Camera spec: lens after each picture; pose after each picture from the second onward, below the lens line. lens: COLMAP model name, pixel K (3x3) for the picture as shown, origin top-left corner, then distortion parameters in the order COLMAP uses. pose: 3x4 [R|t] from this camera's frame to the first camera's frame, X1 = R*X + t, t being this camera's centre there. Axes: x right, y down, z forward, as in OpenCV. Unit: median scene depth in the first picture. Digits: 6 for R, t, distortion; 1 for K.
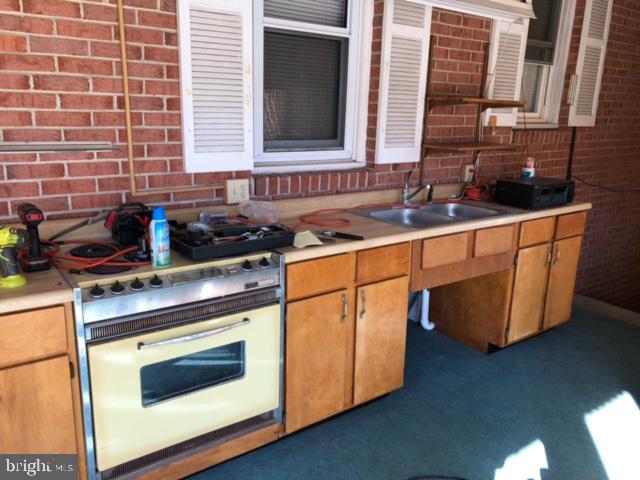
lens RADIAL K [[523.2, 0, 320.2], [0, 523.2, 240.2], [0, 0, 1]] dist [0.027749, -0.014147]
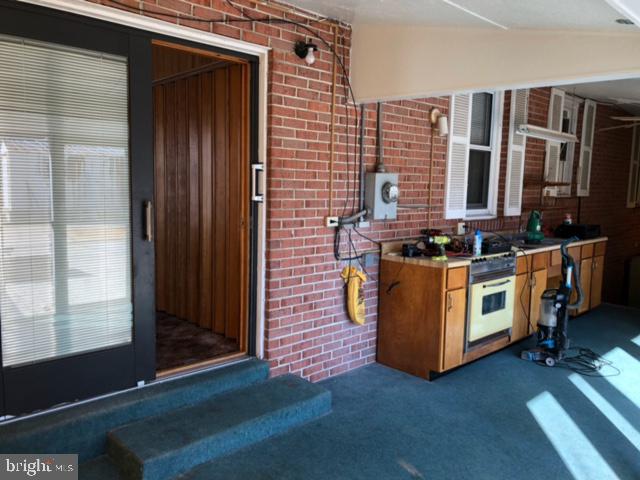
lens RADIAL K [[523.2, 0, 319.4], [0, 523.2, 241.1], [0, 0, 1]] dist [0.027749, -0.014147]
pose [[0.989744, -0.015612, 0.141999, -0.796088], [0.033713, 0.991460, -0.125980, 0.151529], [-0.138820, 0.129475, 0.981817, -0.711688]]
